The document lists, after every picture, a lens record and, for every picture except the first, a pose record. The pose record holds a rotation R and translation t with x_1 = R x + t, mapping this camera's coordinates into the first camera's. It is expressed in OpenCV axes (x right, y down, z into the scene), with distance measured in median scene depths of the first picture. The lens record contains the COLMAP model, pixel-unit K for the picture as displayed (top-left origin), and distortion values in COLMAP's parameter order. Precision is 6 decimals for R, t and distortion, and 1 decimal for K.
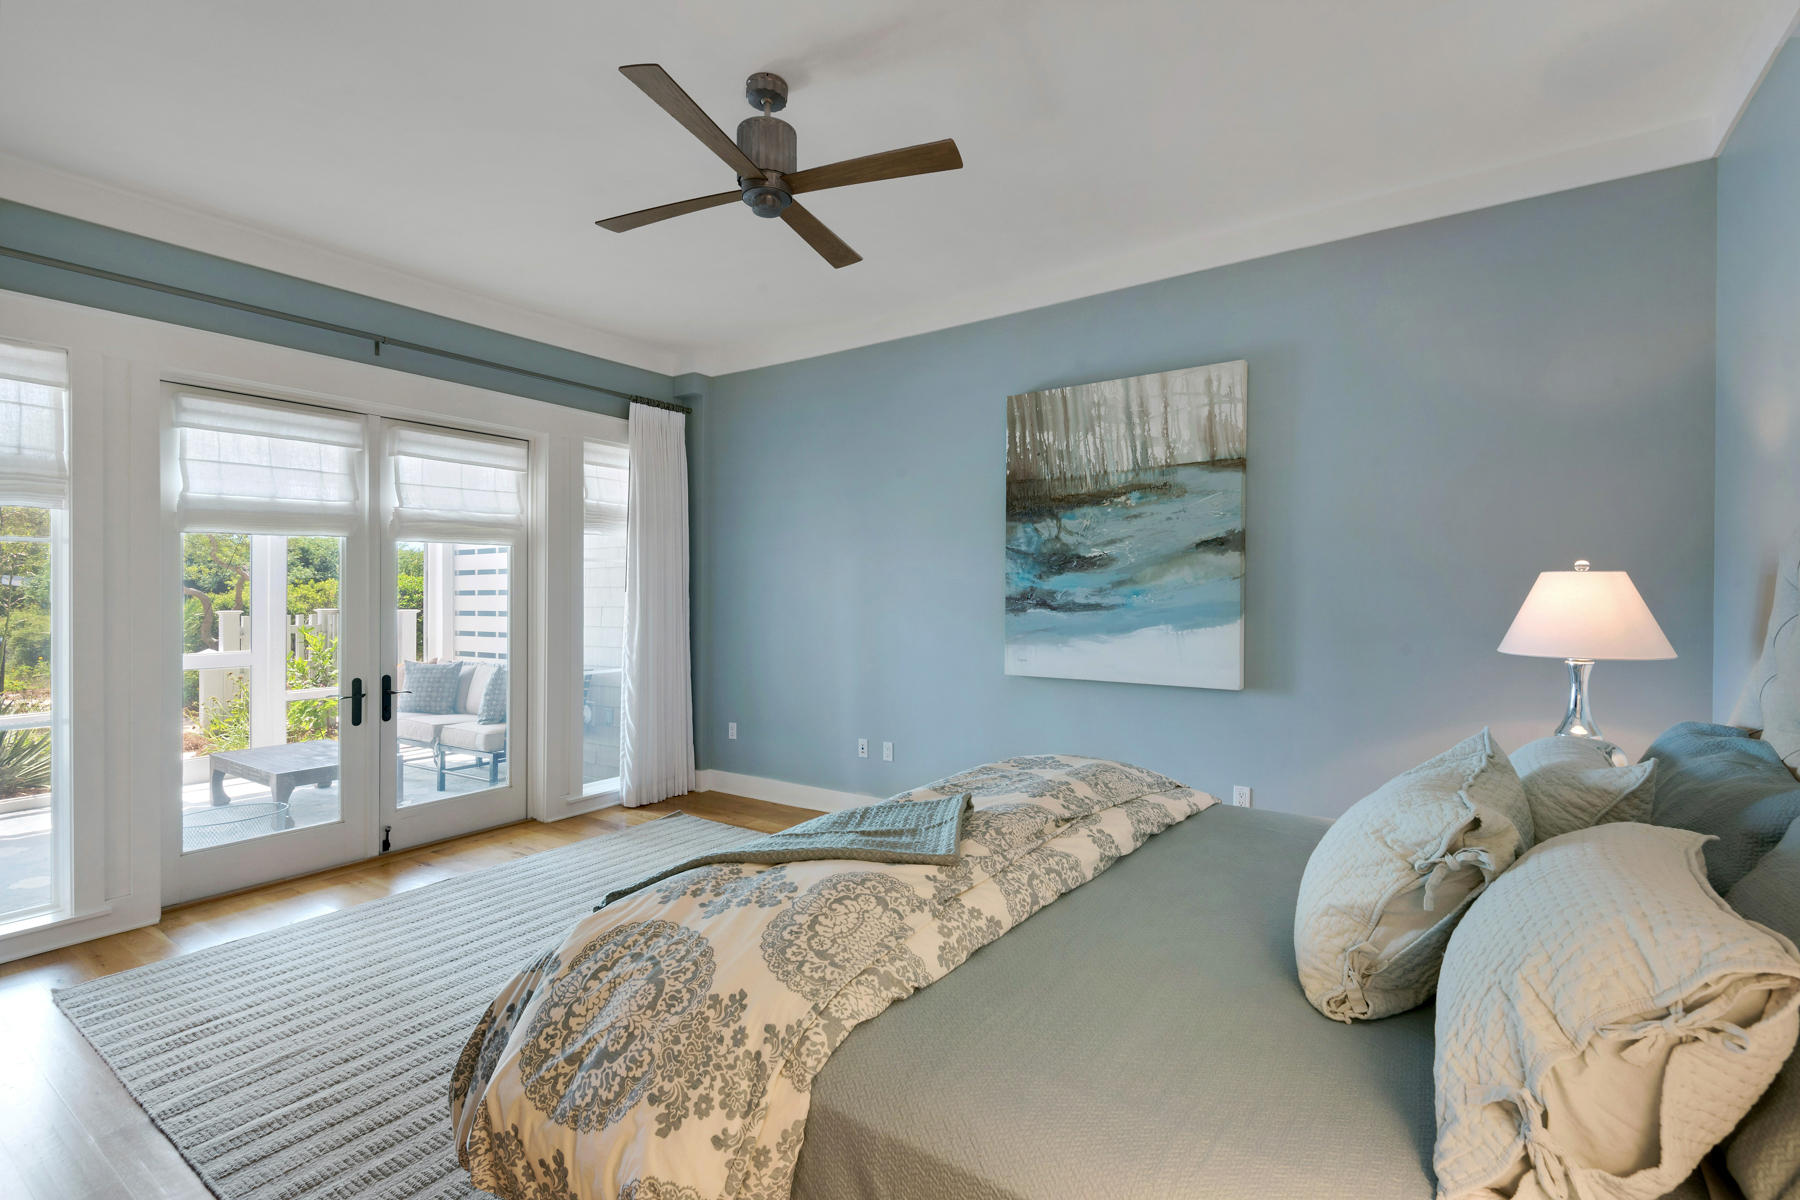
lens RADIAL K [[813.6, 0, 901.6], [0, 813.6, 602.6], [0, 0, 1]] dist [0.000641, 0.000033]
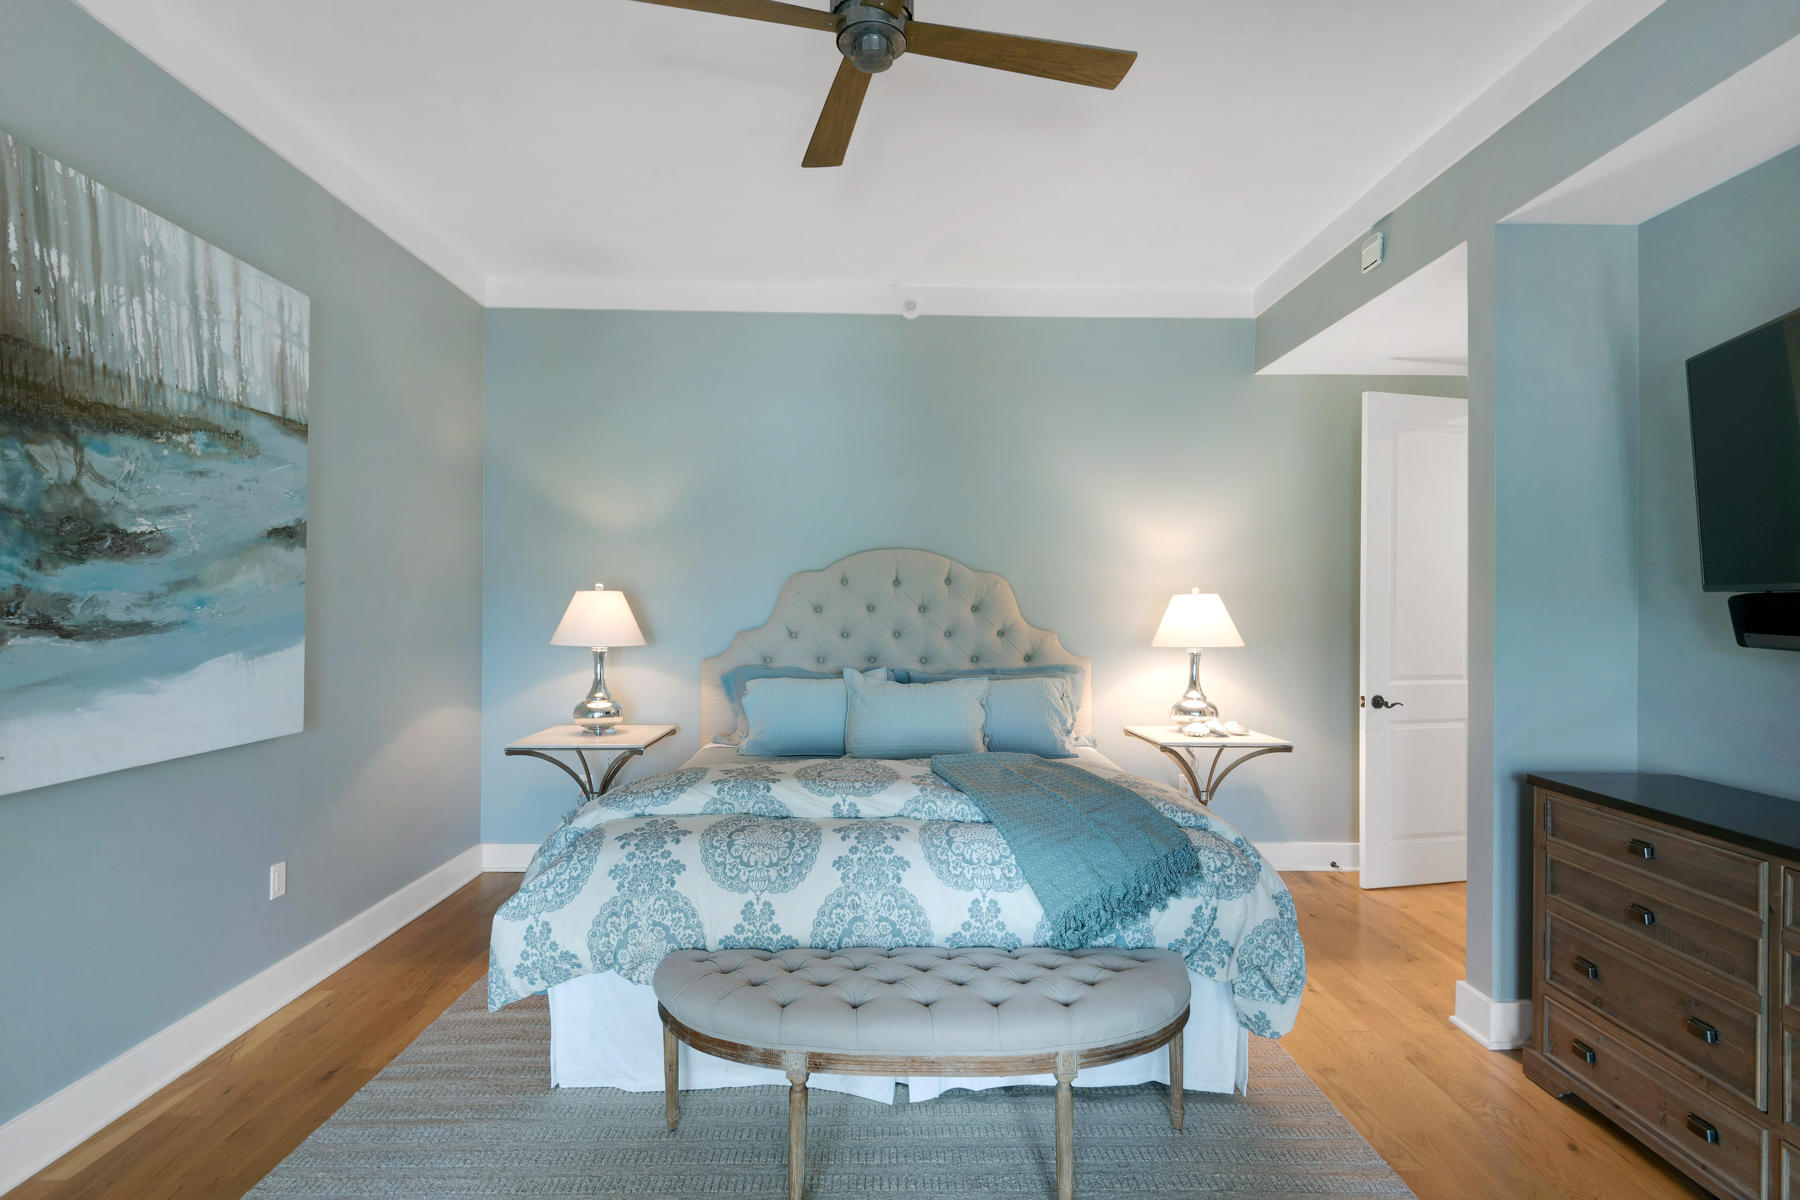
lens RADIAL K [[926.5, 0, 903.1], [0, 926.5, 601.5], [0, 0, 1]] dist [0.021333, 0.000064]
pose [[-0.590475, 0.005627, 0.807036, -0.564249], [0.008201, 0.999966, -0.000972, -0.007442], [-0.807014, 0.006044, -0.590501, 0.983067]]
